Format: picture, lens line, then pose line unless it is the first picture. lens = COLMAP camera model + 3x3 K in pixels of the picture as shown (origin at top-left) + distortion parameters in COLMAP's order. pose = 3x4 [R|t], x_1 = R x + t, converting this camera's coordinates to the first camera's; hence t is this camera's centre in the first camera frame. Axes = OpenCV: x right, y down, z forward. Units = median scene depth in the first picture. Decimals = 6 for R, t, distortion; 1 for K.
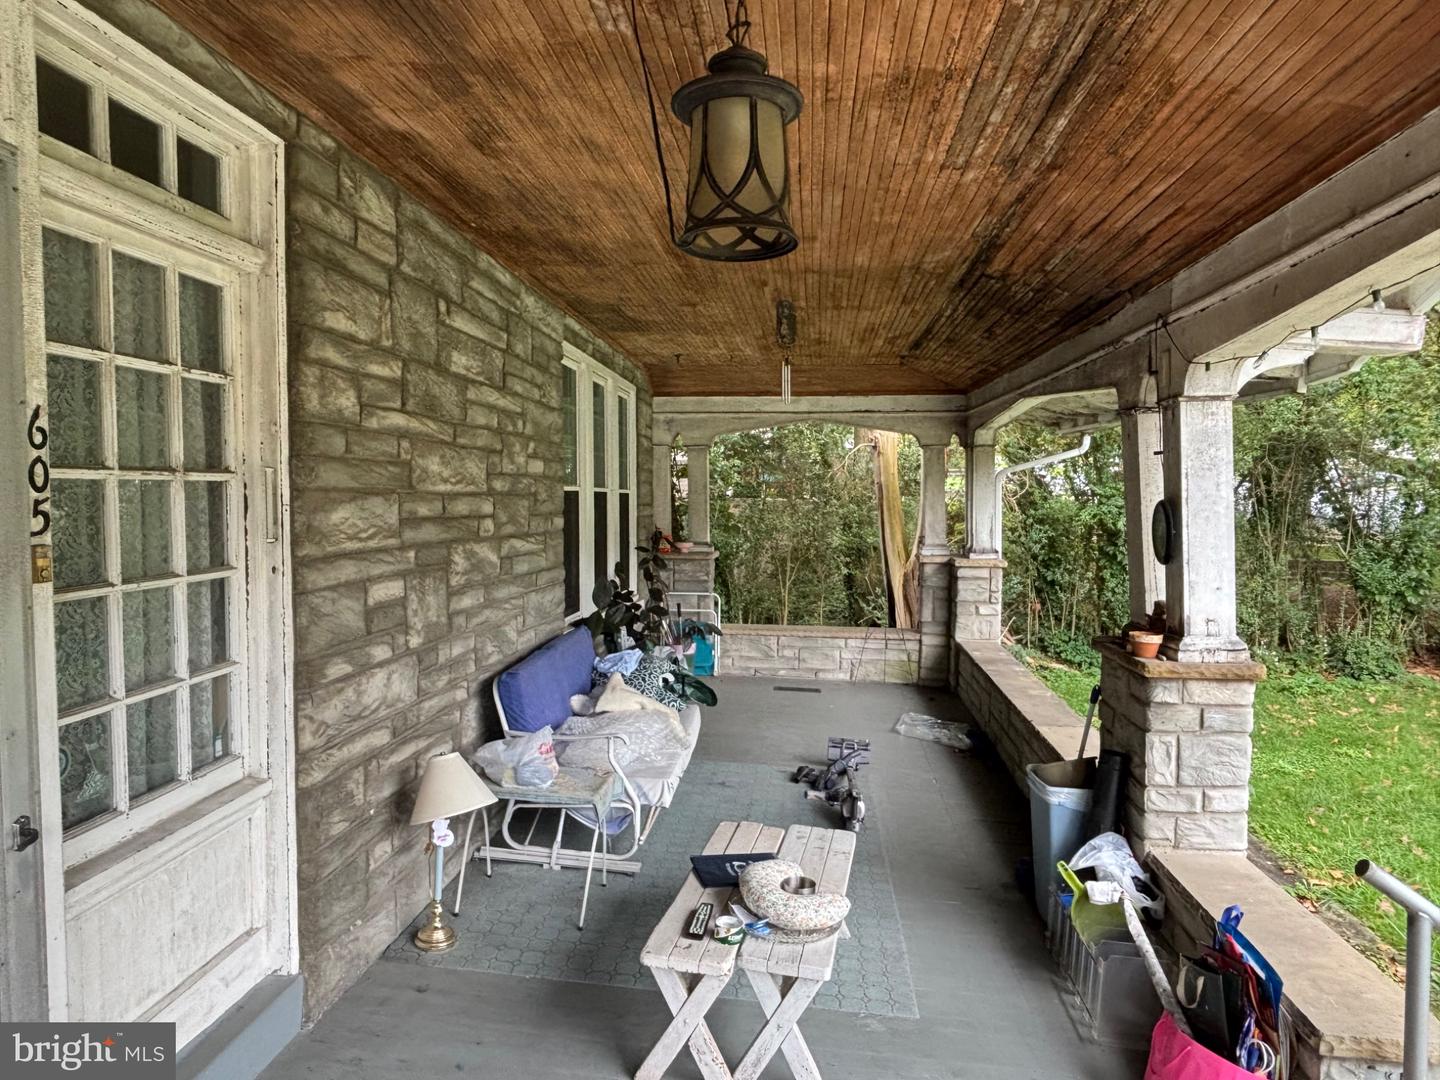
lens RADIAL K [[948.9, 0, 720.0], [0, 948.9, 540.0], [0, 0, 1]] dist [-0.005718, -0.003212]
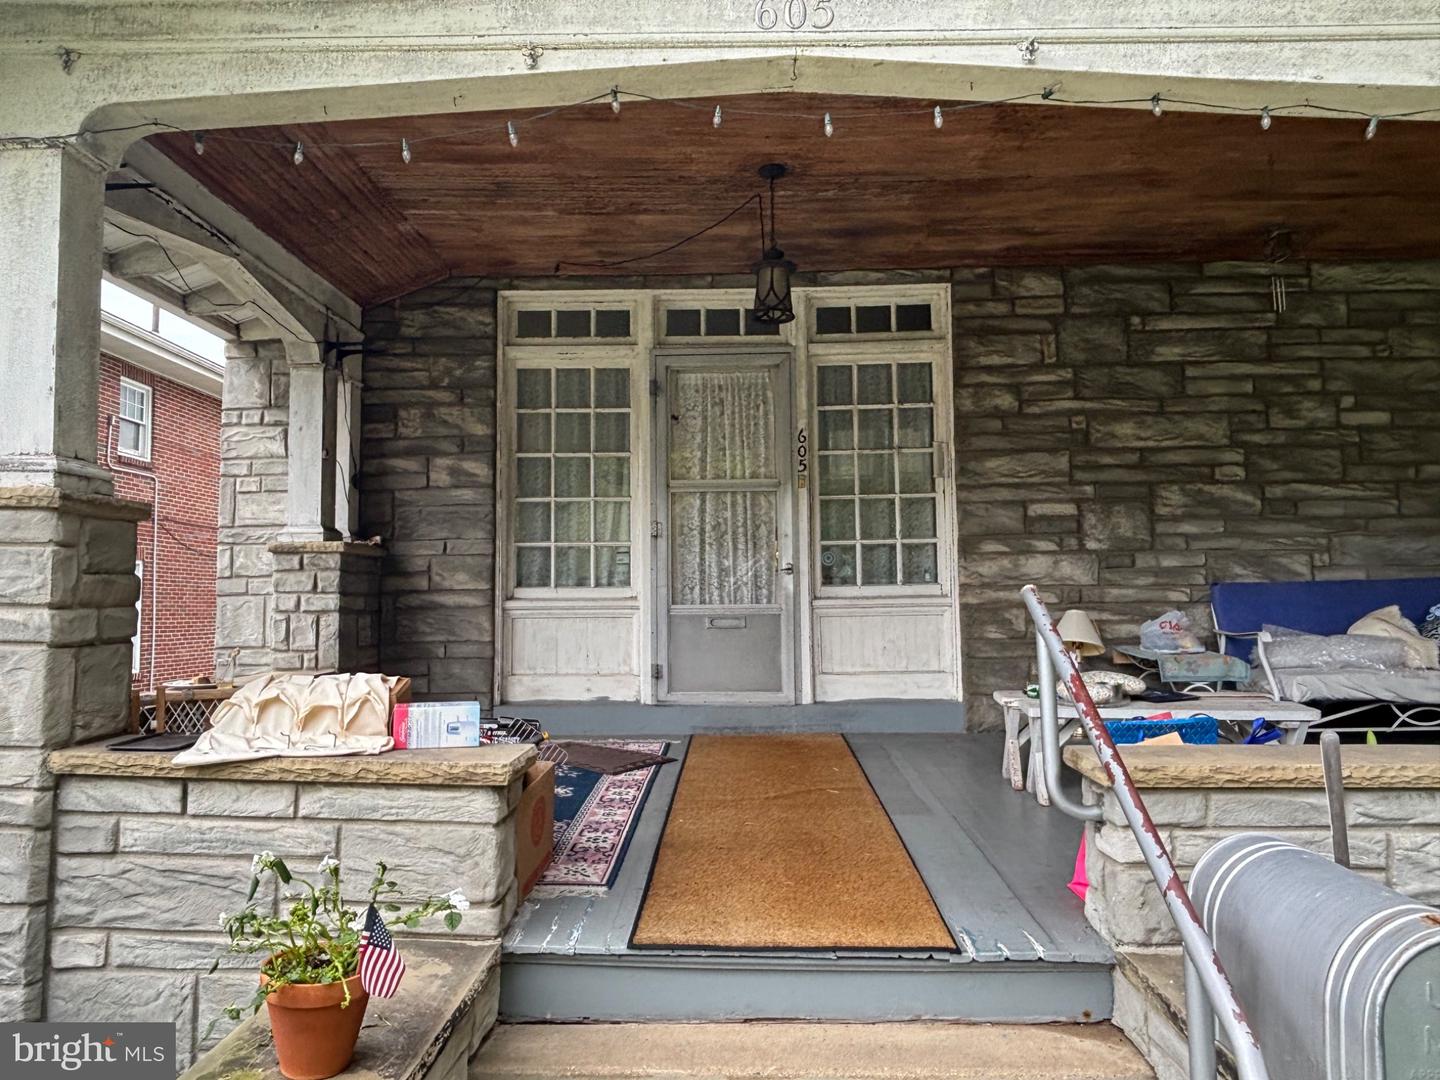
lens RADIAL K [[948.9, 0, 720.0], [0, 948.9, 540.0], [0, 0, 1]] dist [-0.005718, -0.003212]
pose [[0.025209, -0.063071, -0.997691, 1.494034], [-0.036459, 0.997286, -0.063966, 0.274141], [0.999017, 0.037987, 0.022841, 0.456924]]
